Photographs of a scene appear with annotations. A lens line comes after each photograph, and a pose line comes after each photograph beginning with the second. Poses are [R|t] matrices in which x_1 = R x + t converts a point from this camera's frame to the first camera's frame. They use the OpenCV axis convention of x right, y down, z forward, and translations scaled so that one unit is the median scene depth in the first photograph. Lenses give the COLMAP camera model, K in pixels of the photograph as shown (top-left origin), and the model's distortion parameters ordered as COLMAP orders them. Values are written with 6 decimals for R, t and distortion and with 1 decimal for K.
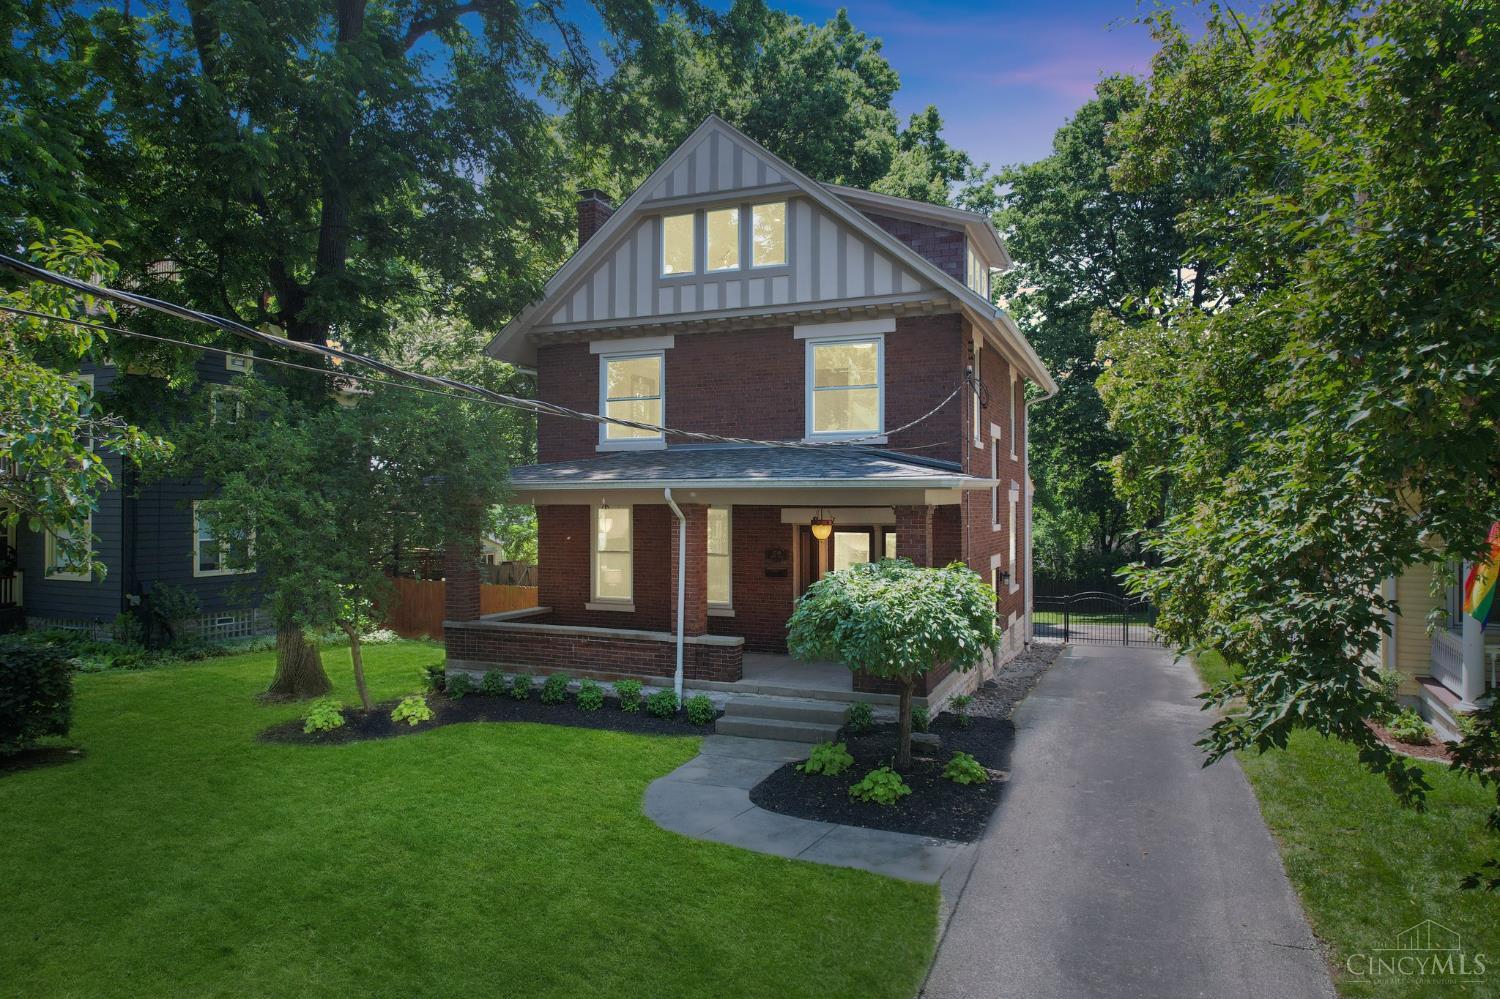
lens RADIAL K [[960.9, 0, 742.5], [0, 960.9, 501.8], [0, 0, 1]] dist [-0.057680, 0.047132]
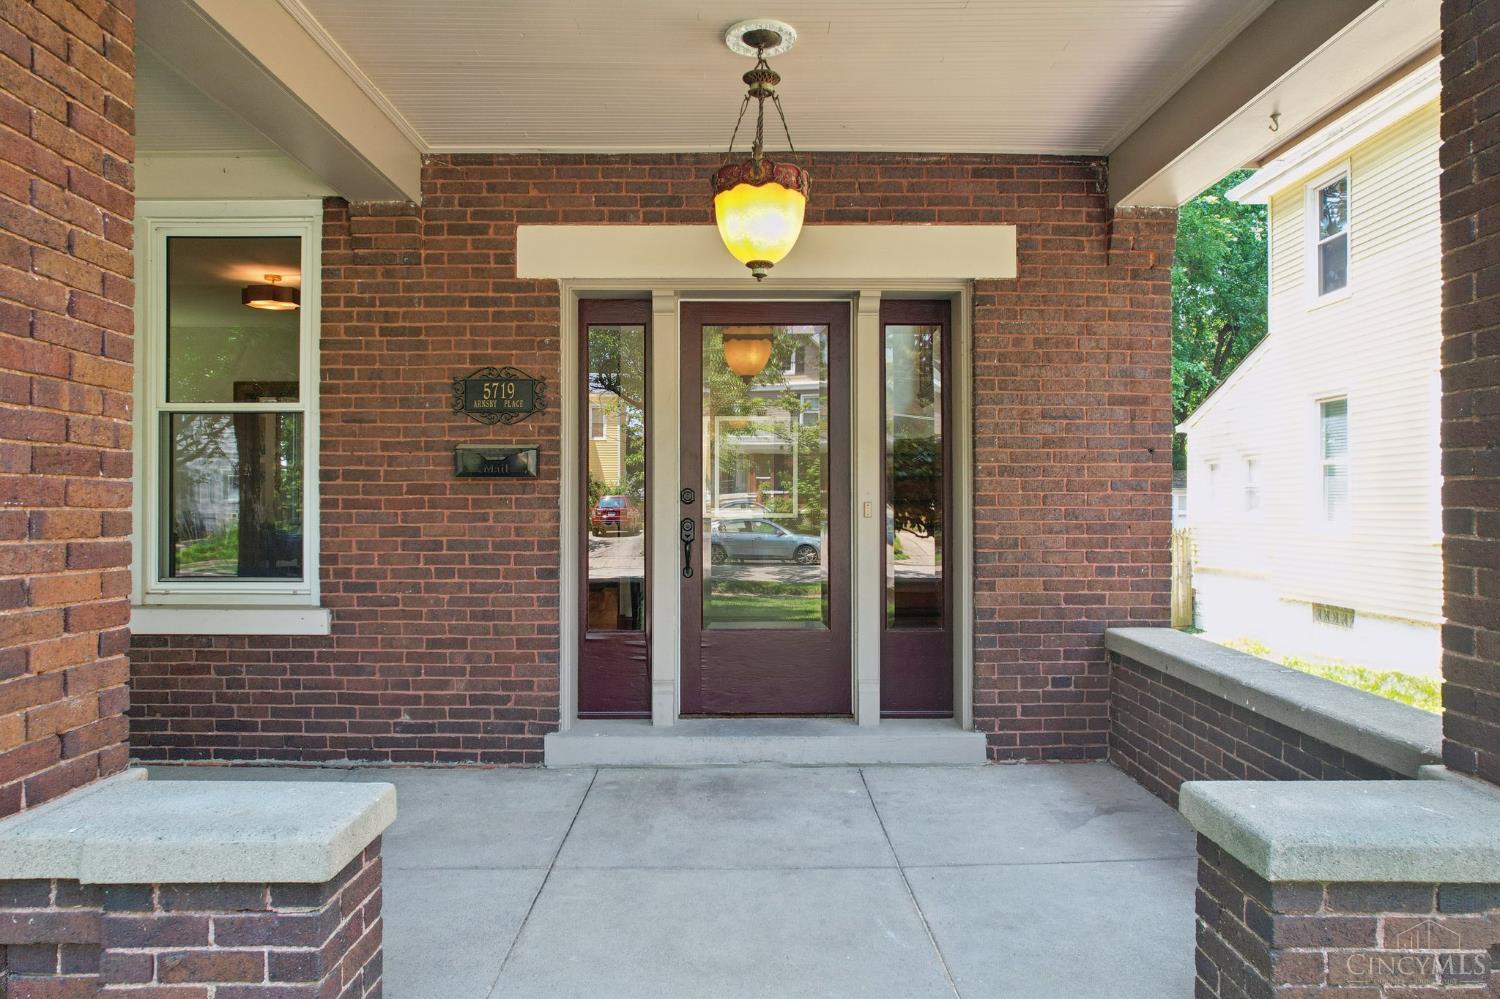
lens RADIAL K [[960.9, 0, 741.4], [0, 960.9, 502.7], [0, 0, 1]] dist [-0.057680, 0.047132]
pose [[0.919327, 0.001964, 0.393490, -0.008110], [-0.002940, 0.999994, 0.001876, 0.097960], [-0.393484, -0.002882, 0.919327, 0.849646]]
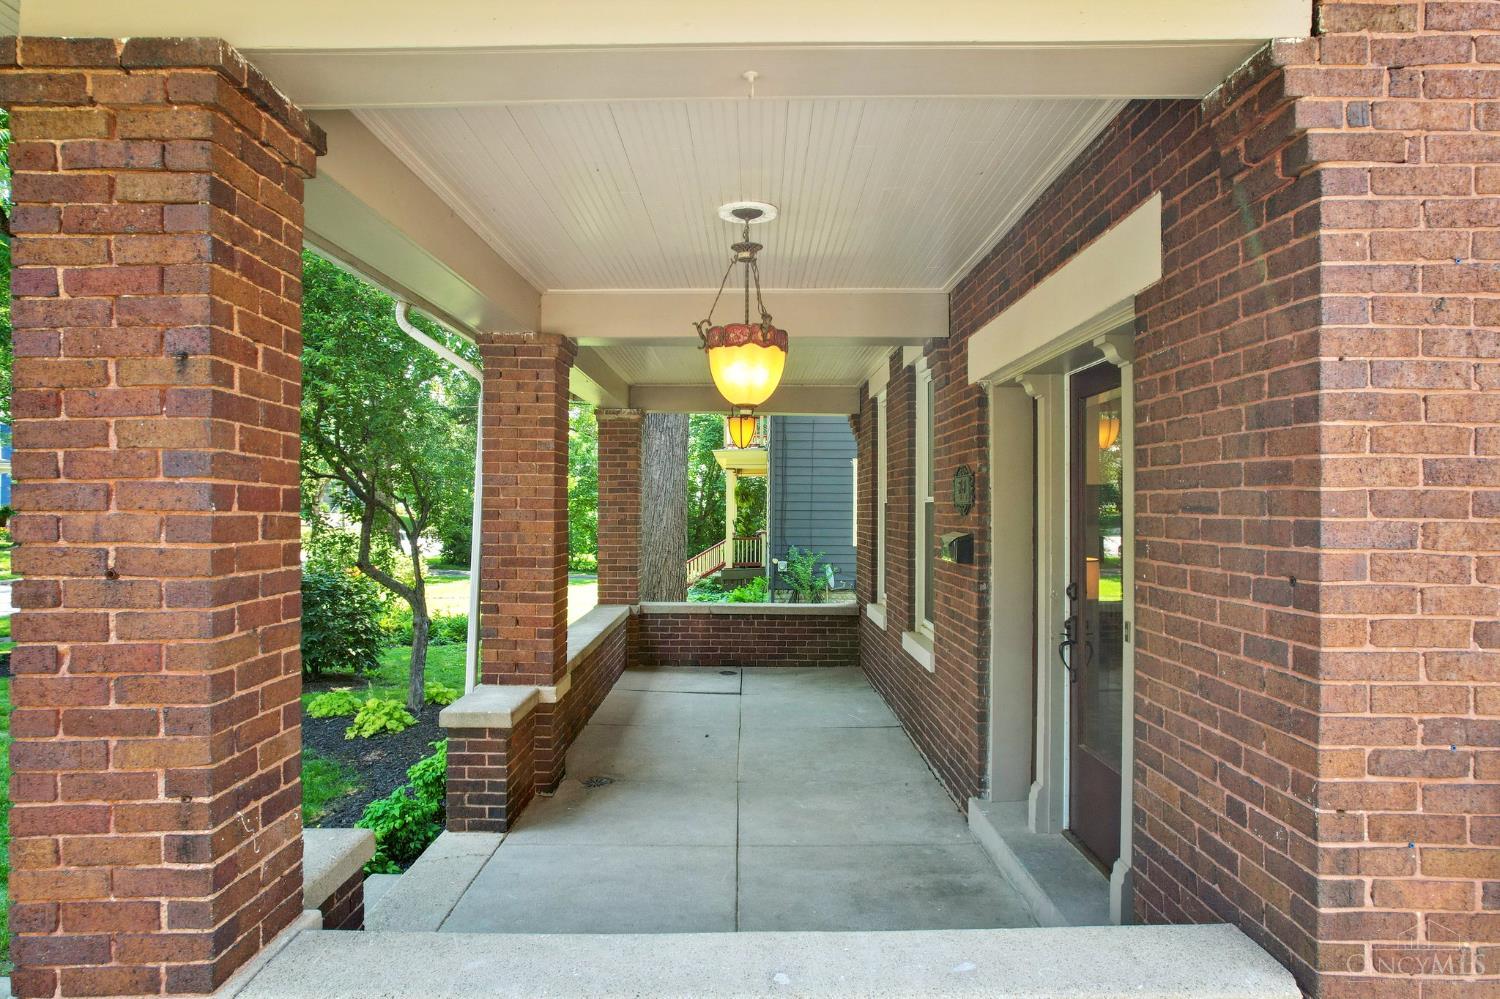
lens RADIAL K [[960.9, 0, 747.4], [0, 960.9, 508.1], [0, 0, 1]] dist [-0.057680, 0.047132]
pose [[0.380302, -0.004153, -0.924853, 0.343606], [0.001963, 0.999991, -0.003683, 0.070116], [0.924860, -0.000415, 0.380307, 0.955545]]
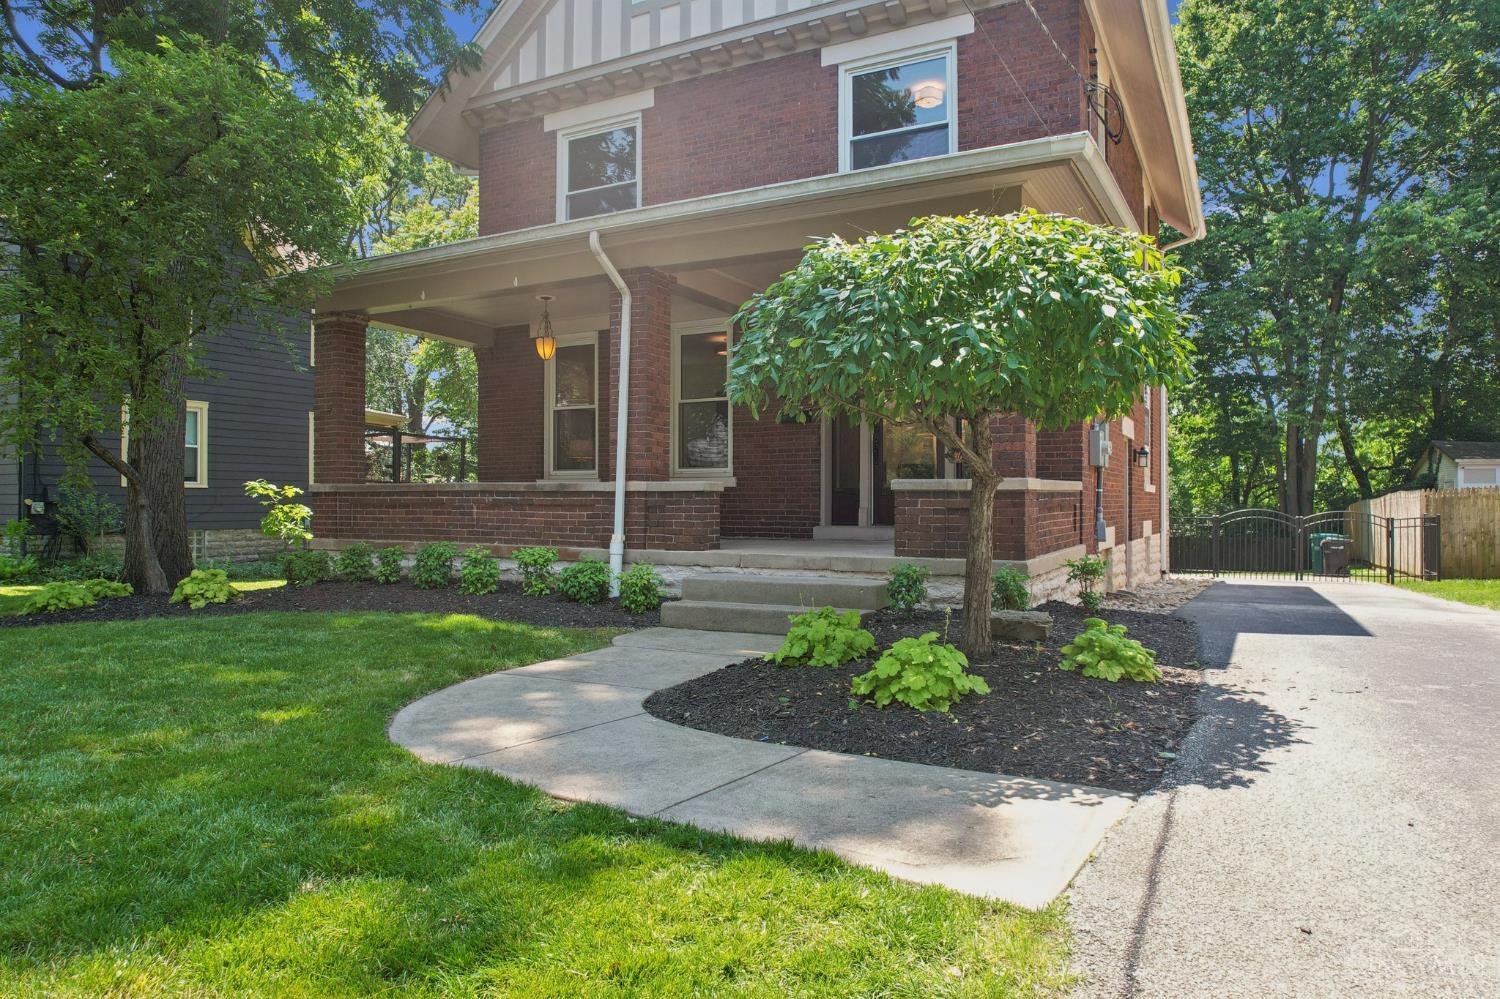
lens RADIAL K [[960.9, 0, 743.1], [0, 960.9, 500.3], [0, 0, 1]] dist [-0.057680, 0.047132]
pose [[0.995132, 0.002403, -0.098520, 0.075872], [-0.002461, 0.999997, -0.000468, 0.154071], [0.098518, 0.000708, 0.995135, 0.388867]]
